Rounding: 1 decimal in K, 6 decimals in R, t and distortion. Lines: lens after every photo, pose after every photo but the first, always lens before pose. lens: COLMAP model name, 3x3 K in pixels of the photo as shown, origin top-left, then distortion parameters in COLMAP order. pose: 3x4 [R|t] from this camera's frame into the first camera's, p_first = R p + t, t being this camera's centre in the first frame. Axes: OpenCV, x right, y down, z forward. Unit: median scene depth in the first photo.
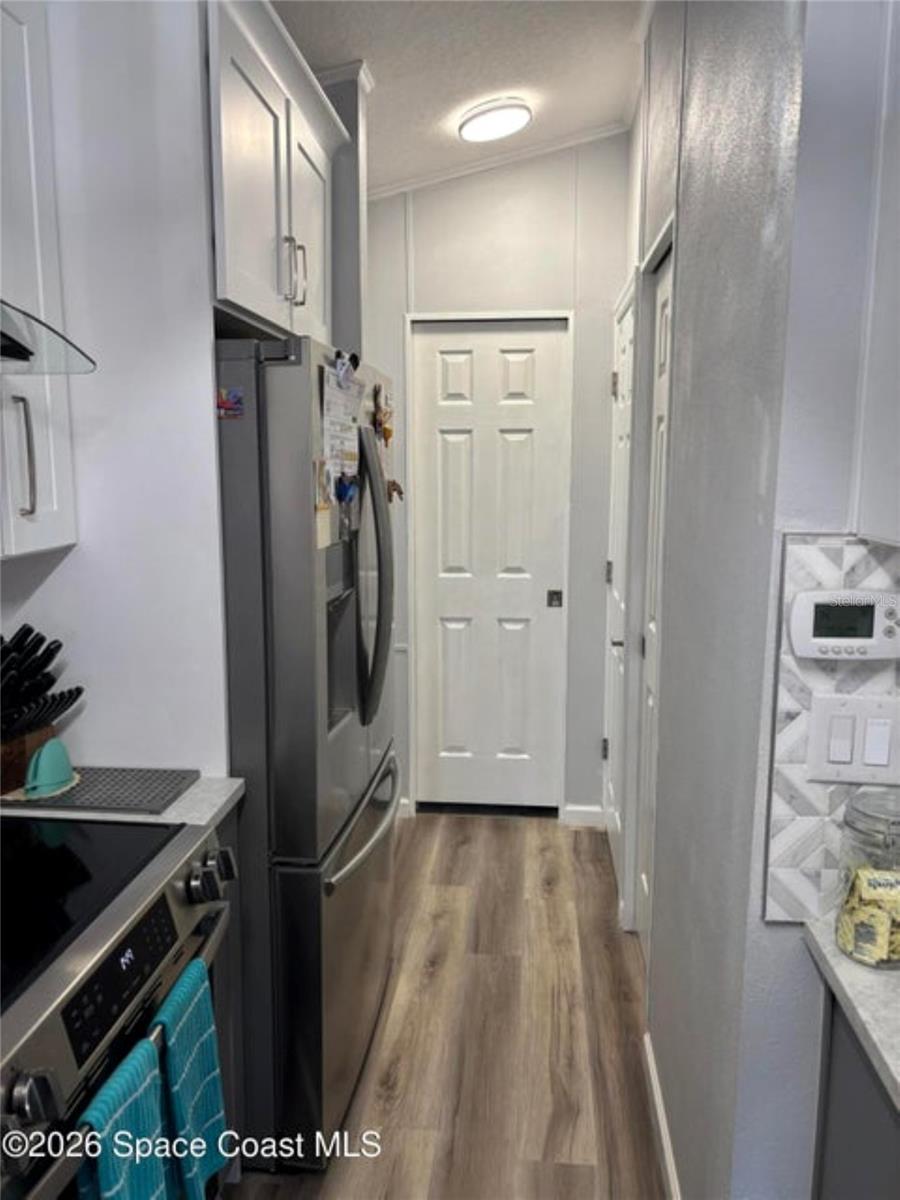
lens RADIAL K [[905.3, 0, 434.8], [0, 905.3, 600.9], [0, 0, 1]] dist [0.059523, -0.073292]
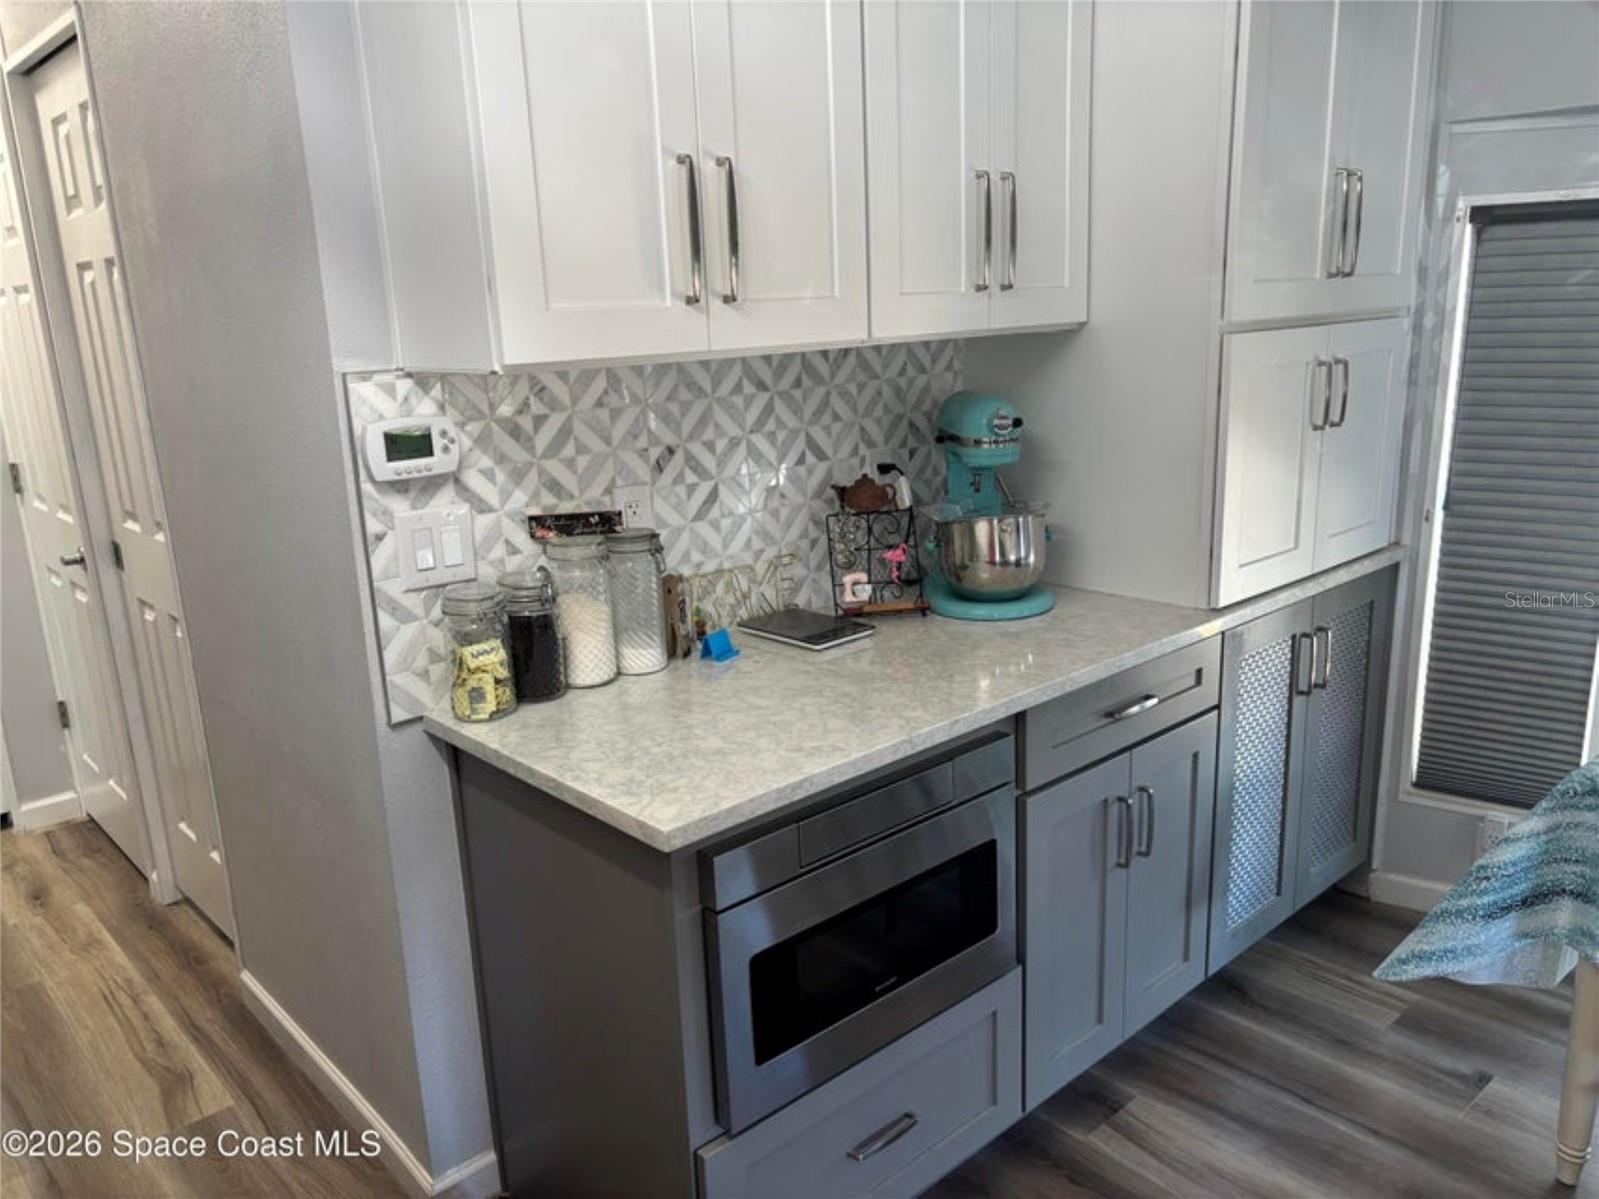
lens RADIAL K [[1206.4, 0, 792.7], [0, 1206.4, 609.0], [0, 0, 1]] dist [0.059523, -0.073292]
pose [[0.663782, -0.209962, 0.717850, -0.255965], [0.152566, 0.977618, 0.144866, 0.051722], [-0.732200, 0.013360, 0.680959, -0.273174]]
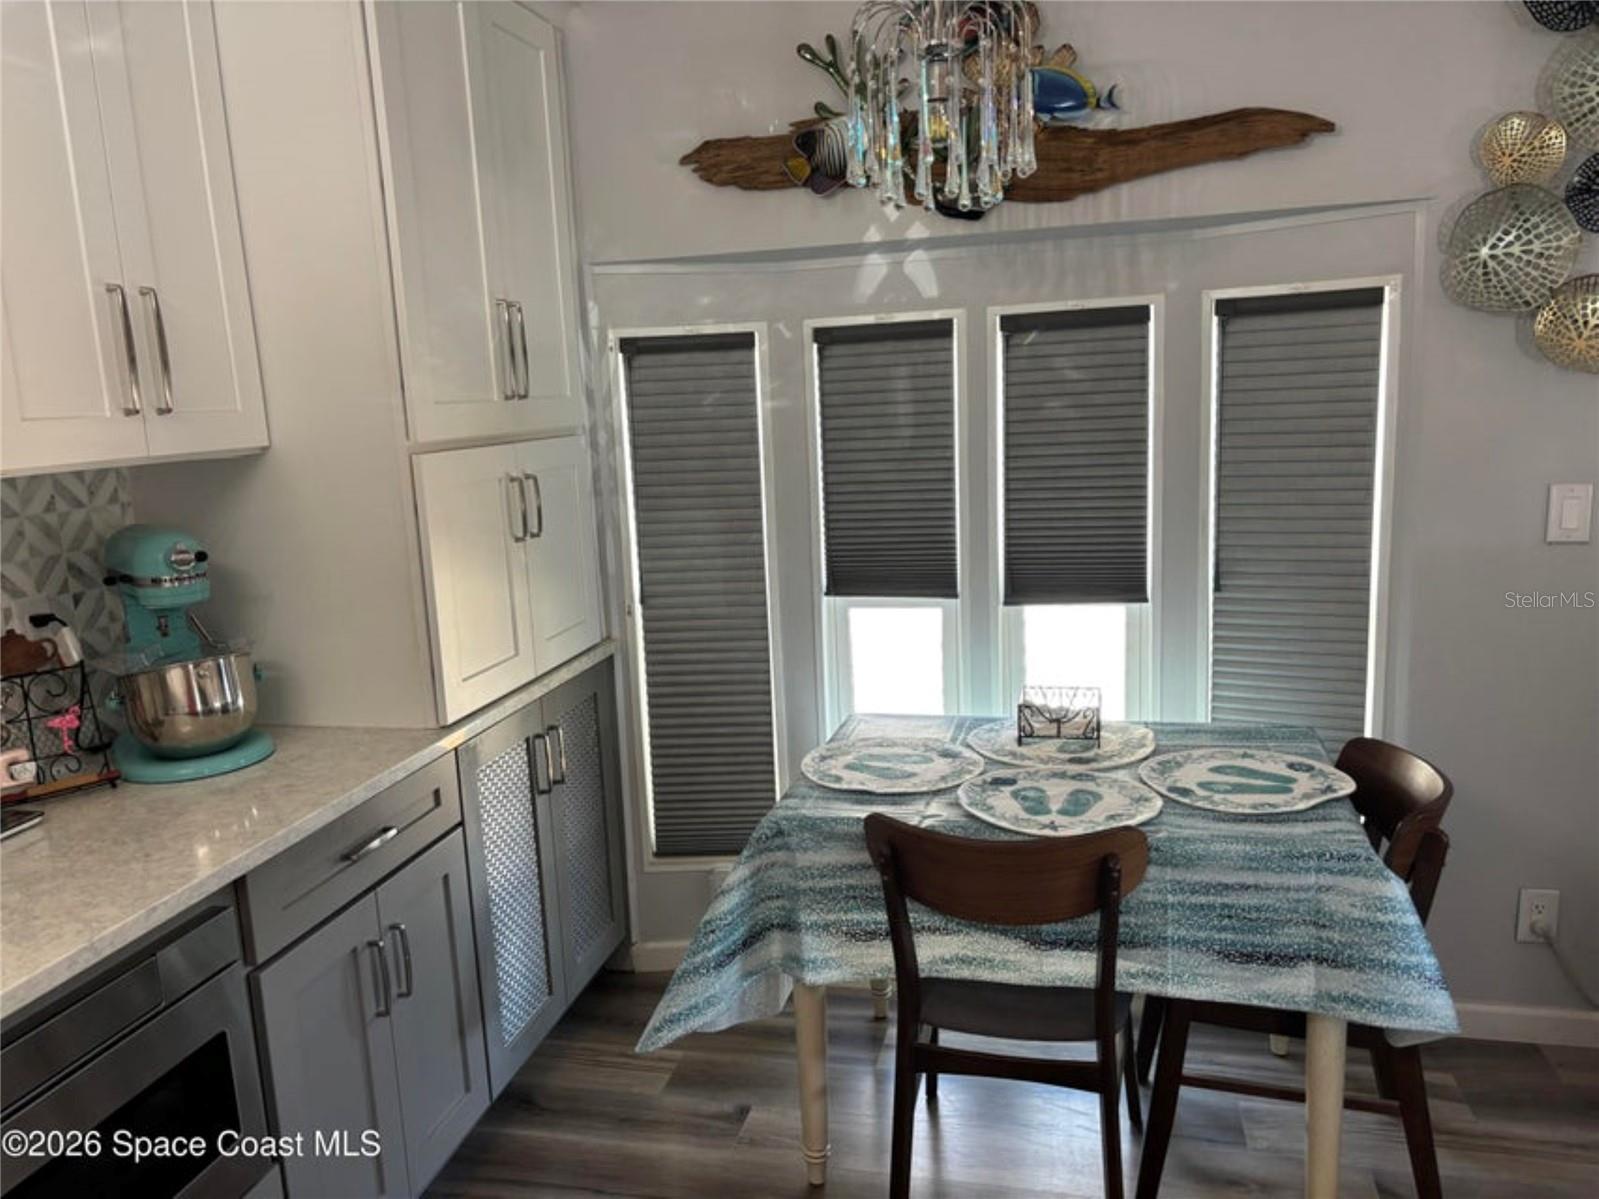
lens RADIAL K [[1206.4, 0, 791.0], [0, 1206.4, 606.7], [0, 0, 1]] dist [0.059523, -0.073292]
pose [[0.127862, -0.186697, 0.974061, -0.207133], [0.198144, 0.967132, 0.159359, 0.053519], [-0.971797, 0.172629, 0.160652, -0.306256]]
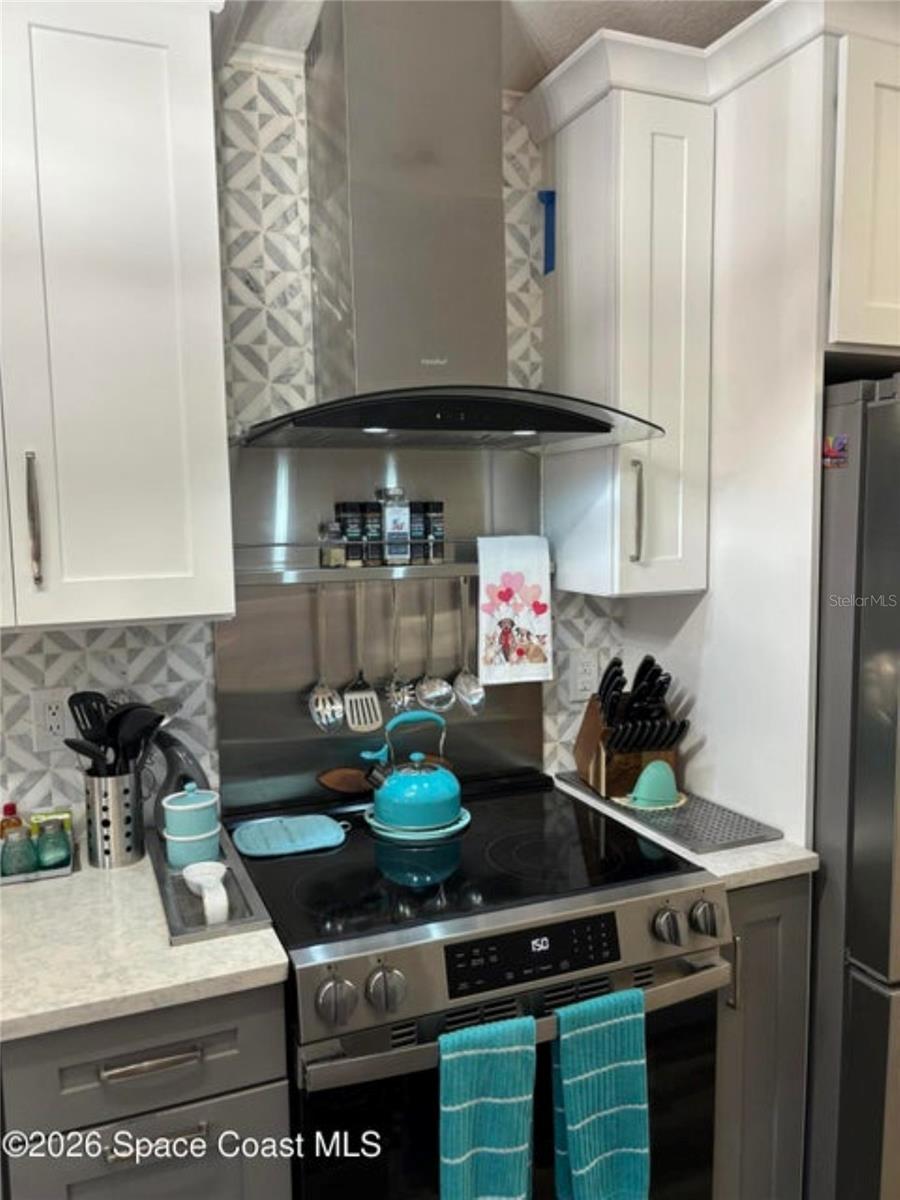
lens RADIAL K [[905.3, 0, 440.9], [0, 905.3, 594.5], [0, 0, 1]] dist [0.059523, -0.073292]
pose [[0.483351, 0.071098, -0.872535, 0.410789], [-0.121688, 0.992477, 0.013461, -0.033654], [0.866928, 0.099671, 0.488367, 0.202238]]
